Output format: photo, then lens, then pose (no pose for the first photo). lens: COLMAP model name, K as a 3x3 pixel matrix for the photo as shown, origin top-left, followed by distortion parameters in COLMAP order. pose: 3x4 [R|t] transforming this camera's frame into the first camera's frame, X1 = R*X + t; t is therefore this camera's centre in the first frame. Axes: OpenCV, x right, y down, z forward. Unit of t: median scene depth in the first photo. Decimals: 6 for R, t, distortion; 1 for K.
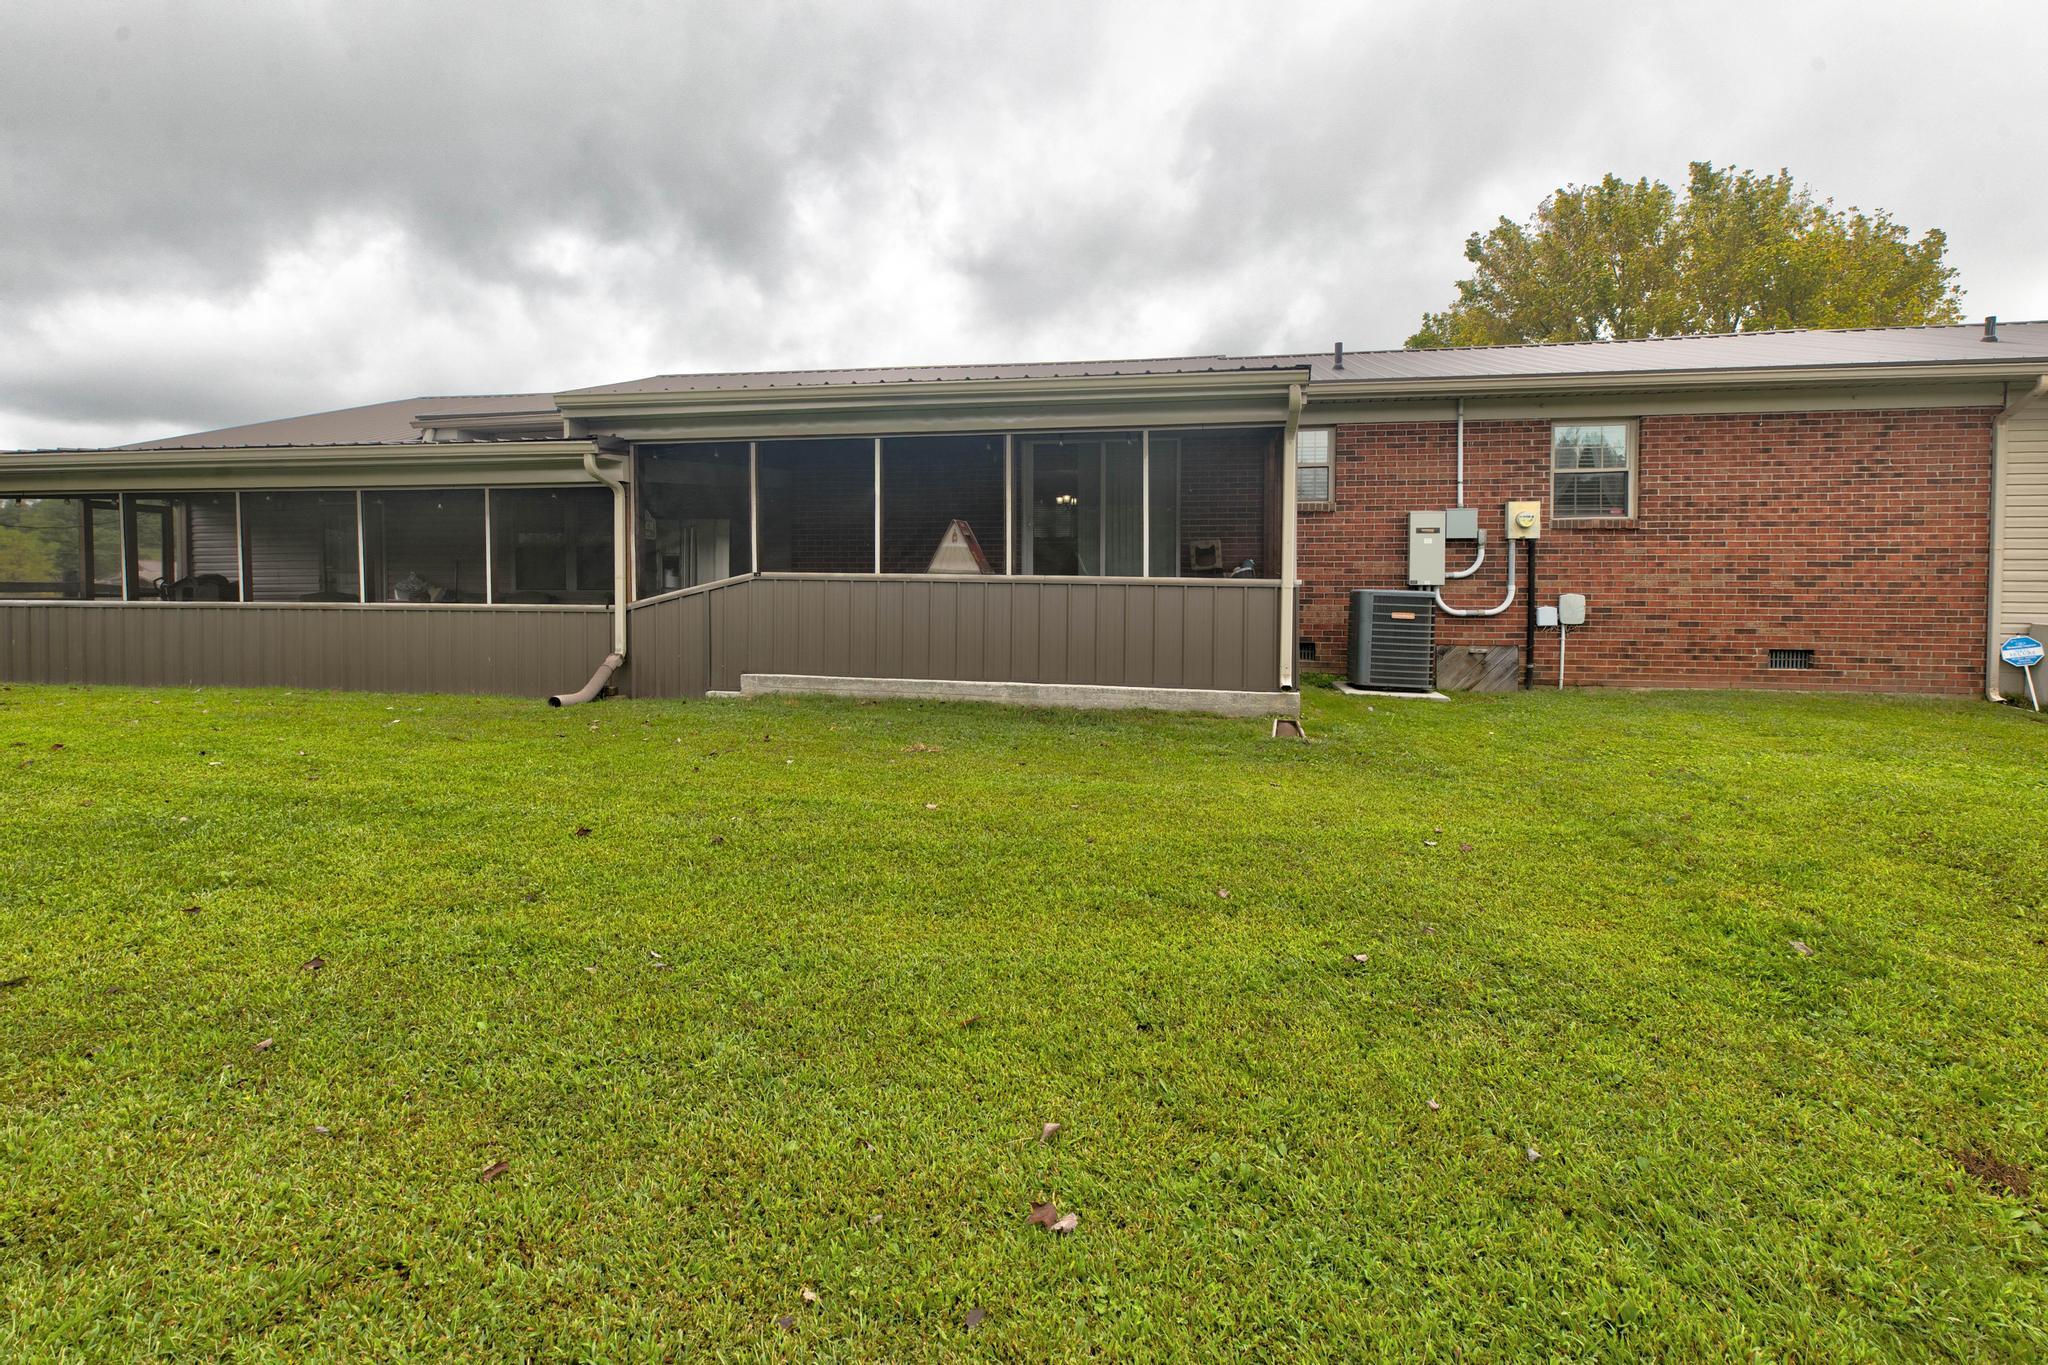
lens RADIAL K [[962.1, 0, 1049.0], [0, 962.1, 608.0], [0, 0, 1]] dist [0.005979, -0.000729]
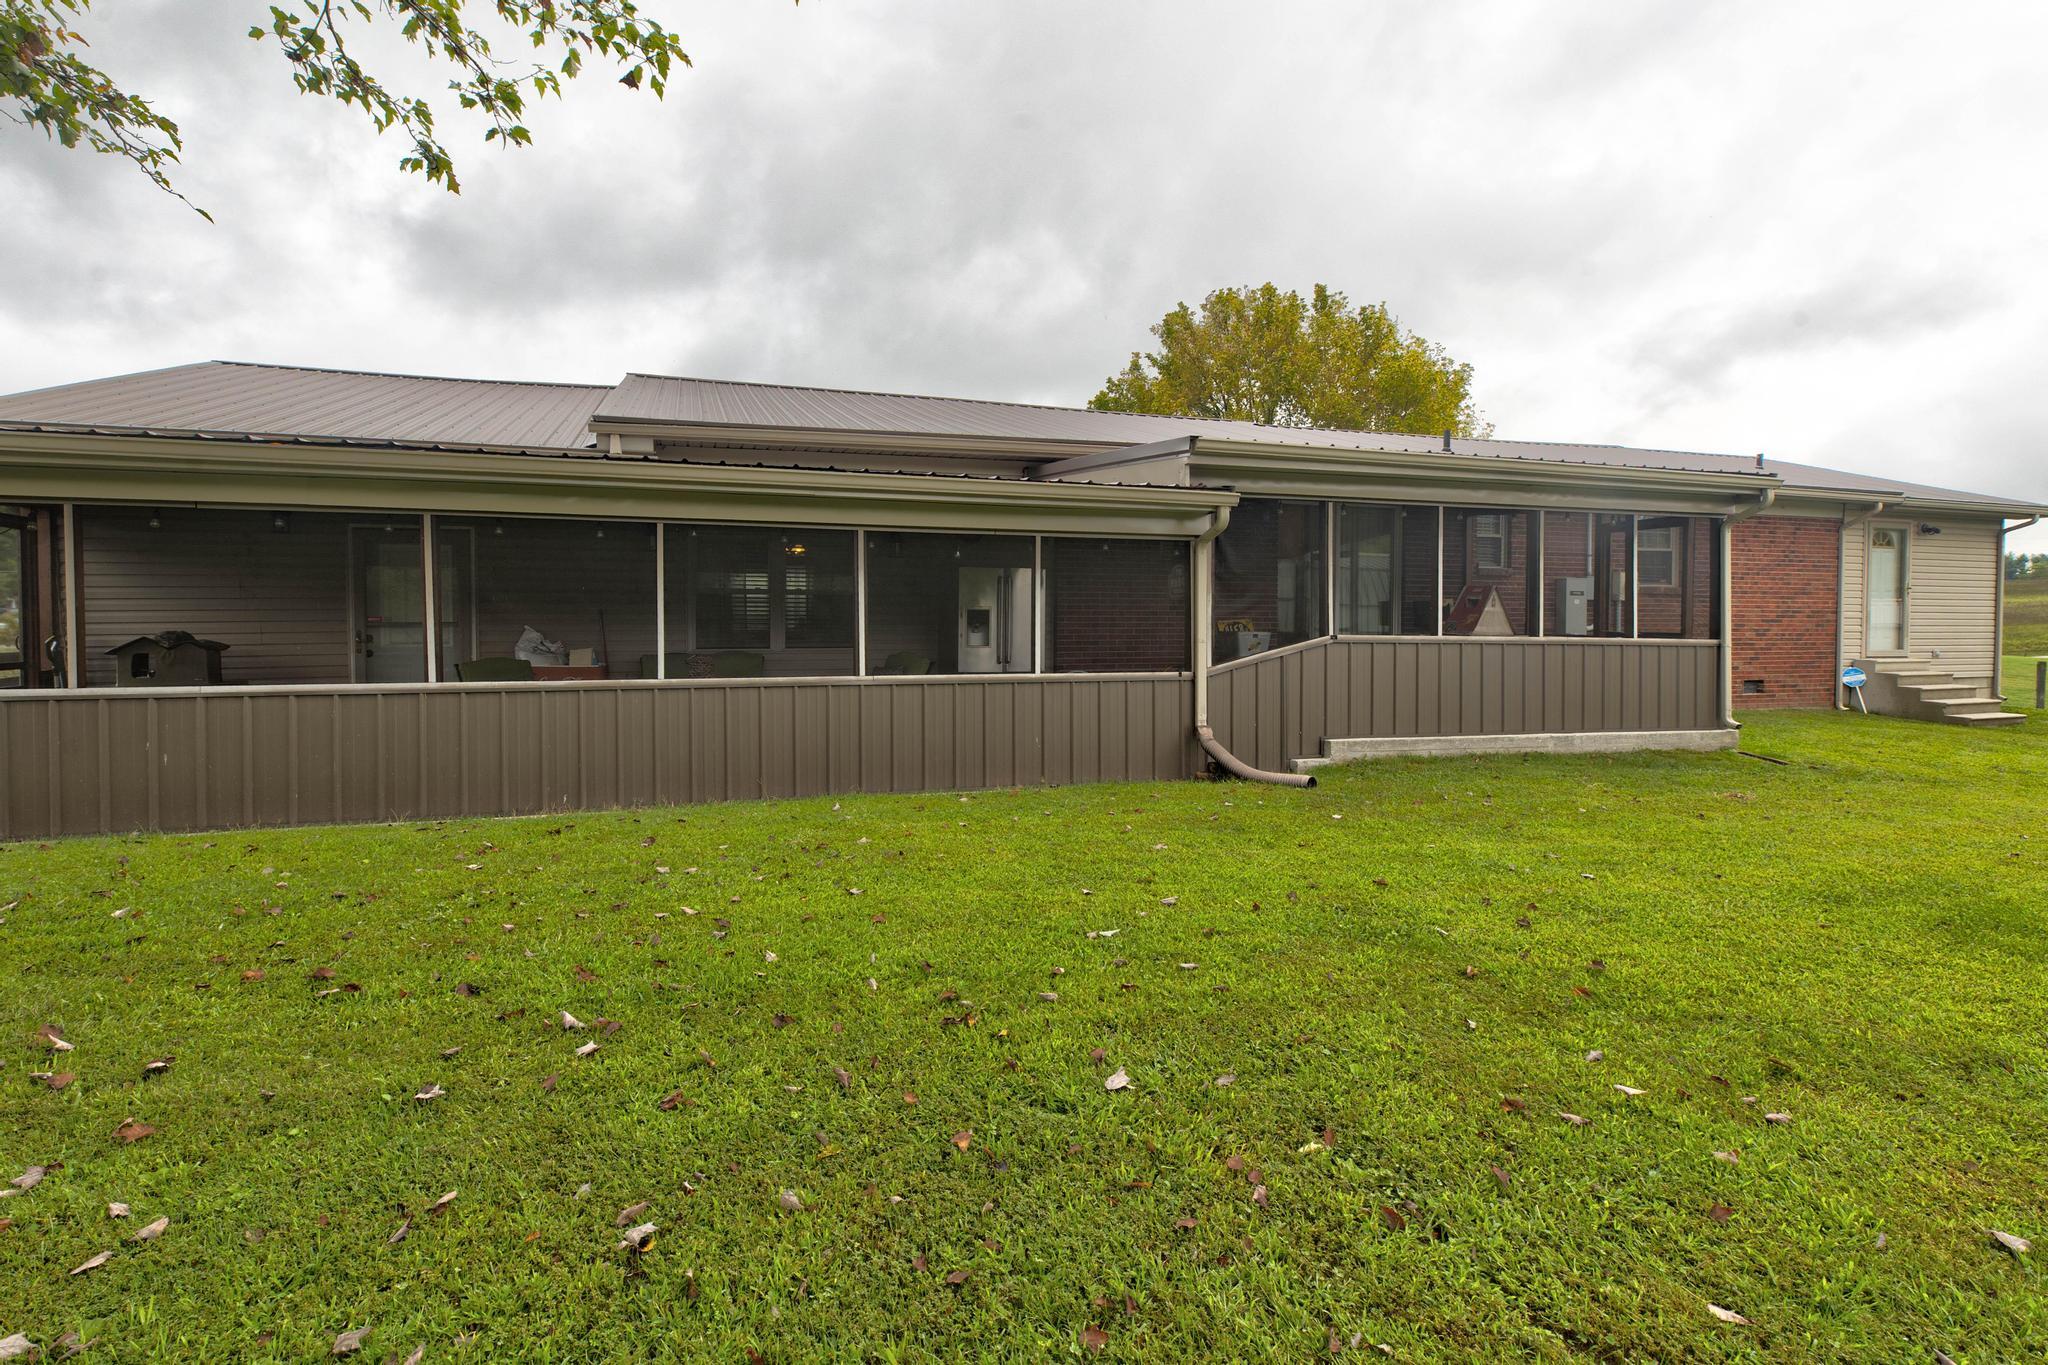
lens RADIAL K [[978.4, 0, 1014.5], [0, 978.4, 645.5], [0, 0, 1]] dist [0.000154, -0.000750]
pose [[0.884125, -0.013719, 0.467049, -0.886553], [0.011888, 0.999906, 0.006867, -0.031708], [-0.467100, -0.000519, 0.884205, 0.228596]]
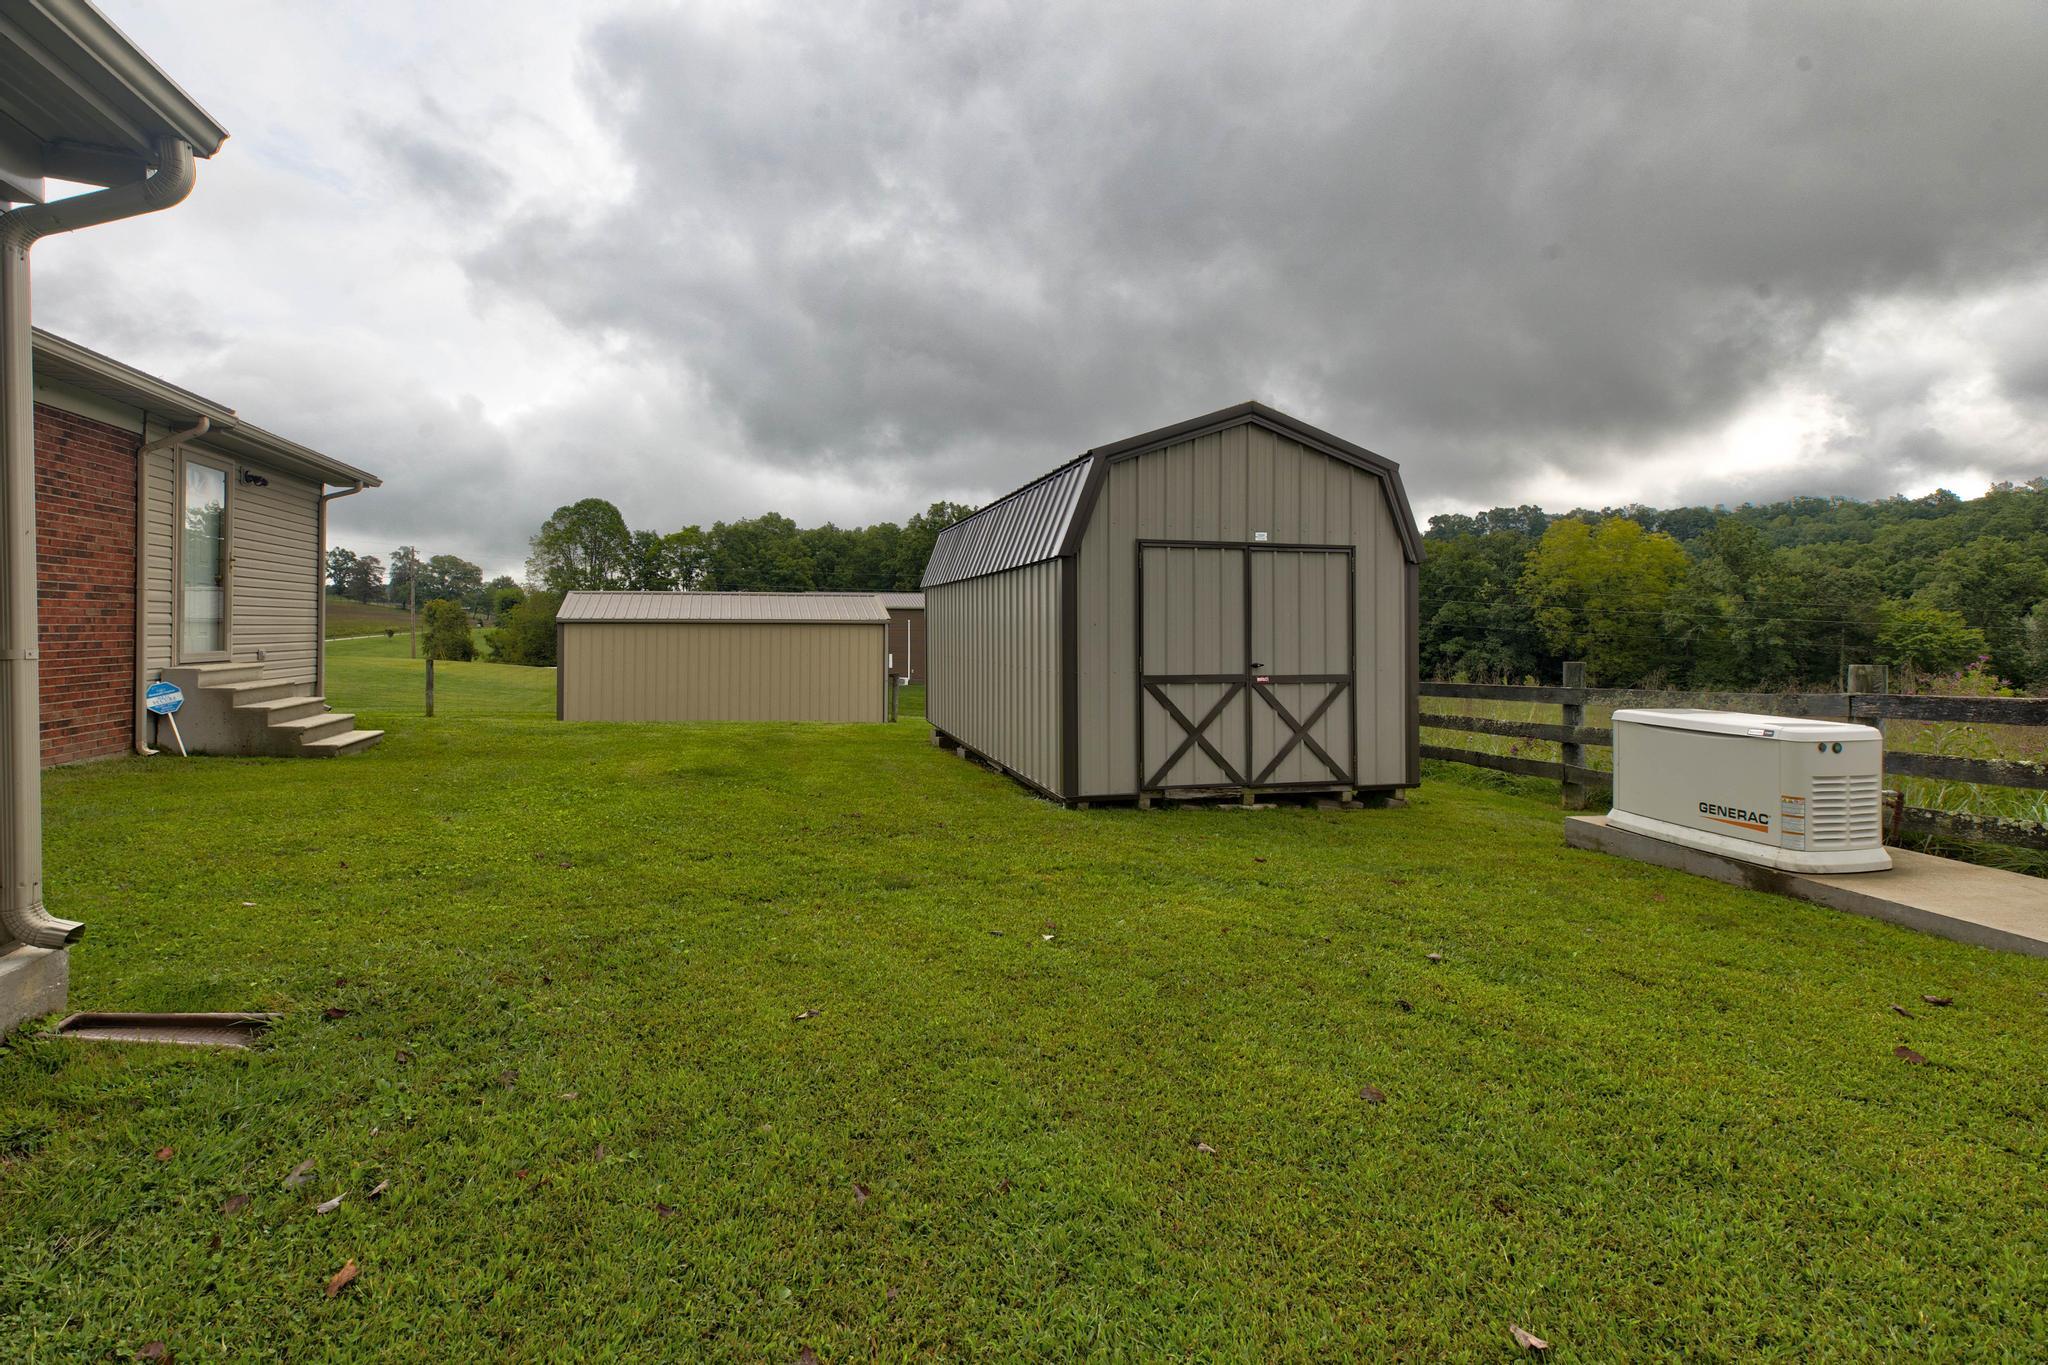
lens RADIAL K [[933.5, 0, 986.7], [0, 933.5, 620.3], [0, 0, 1]] dist [-0.001160, -0.000350]
pose [[-0.418327, -0.001295, 0.908295, -0.160257], [0.012392, 0.999898, 0.007133, -0.026943], [-0.908212, 0.014240, -0.418269, 0.620286]]
